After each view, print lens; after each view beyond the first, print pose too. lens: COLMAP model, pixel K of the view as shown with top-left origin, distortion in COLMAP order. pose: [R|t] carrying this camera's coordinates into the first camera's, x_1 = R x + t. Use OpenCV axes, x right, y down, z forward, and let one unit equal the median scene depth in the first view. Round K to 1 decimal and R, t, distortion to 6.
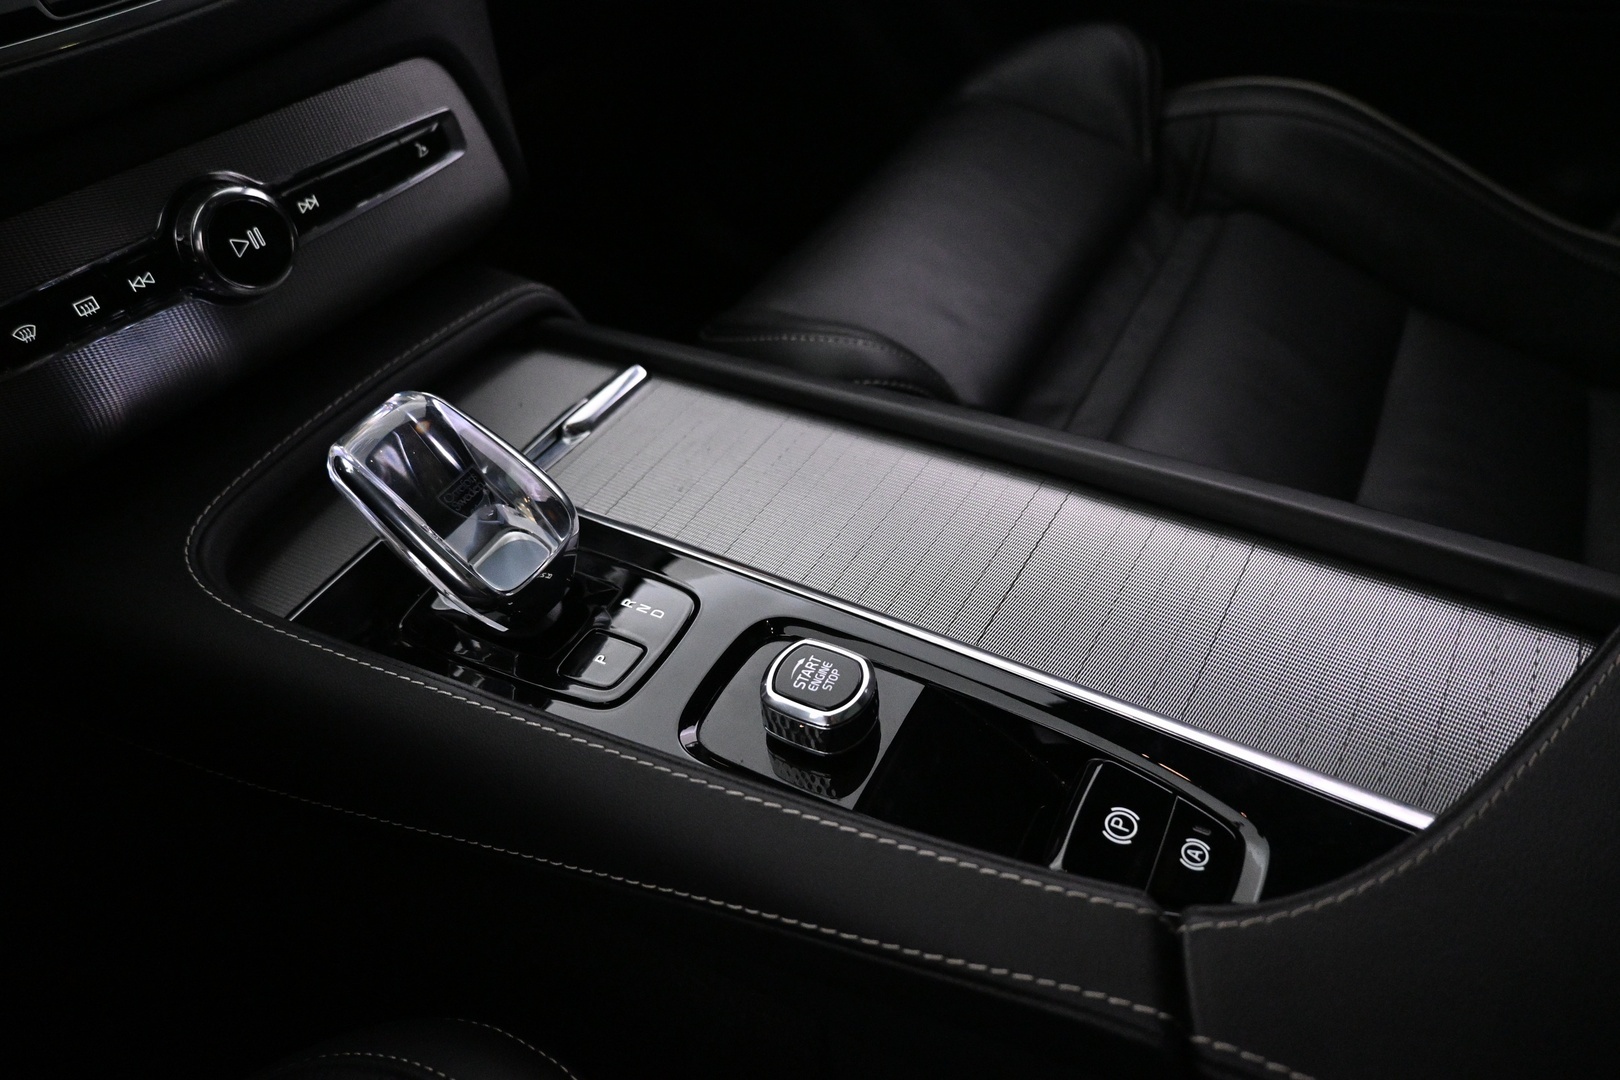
lens RADIAL K [[1102.6, 0, 810.0], [0, 1102.6, 540.0], [0, 0, 1]] dist [-0.001298, -0.001863]
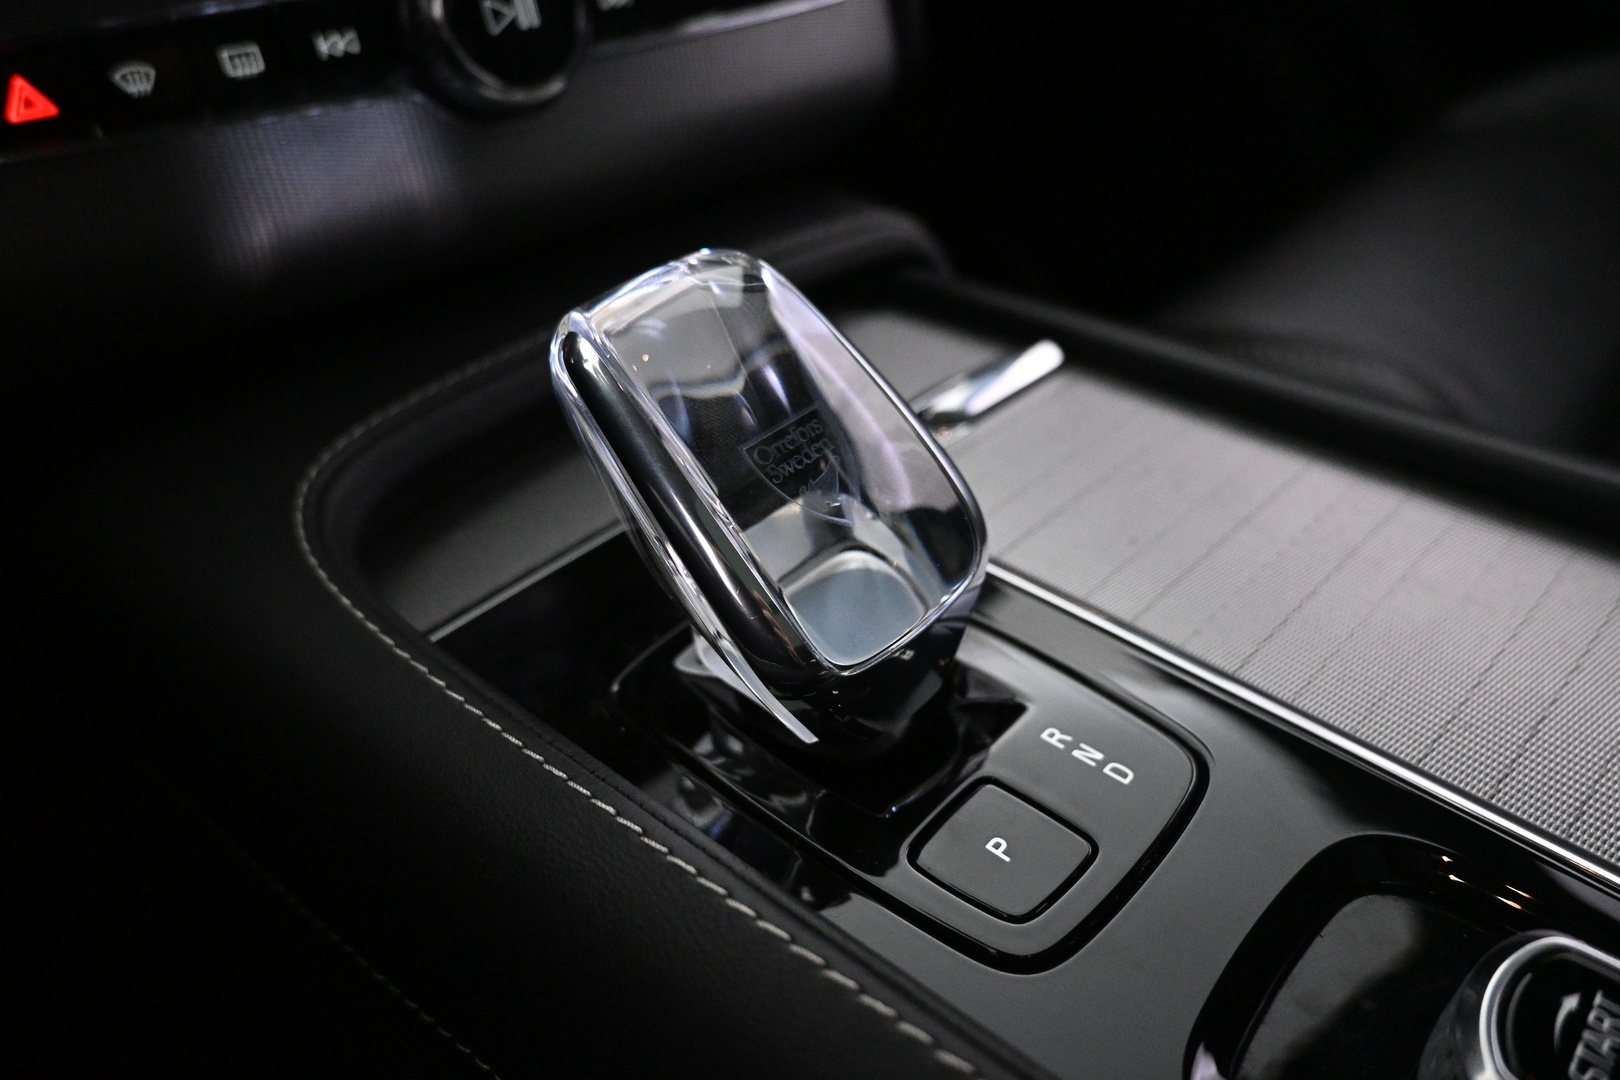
lens RADIAL K [[1102.6, 0, 810.0], [0, 1102.6, 540.0], [0, 0, 1]] dist [-0.001298, -0.001863]
pose [[0.965882, 0.184483, -0.181766, -0.200172], [-0.199750, 0.977382, -0.069453, 0.027961], [0.164842, 0.103391, 0.980886, 0.495624]]
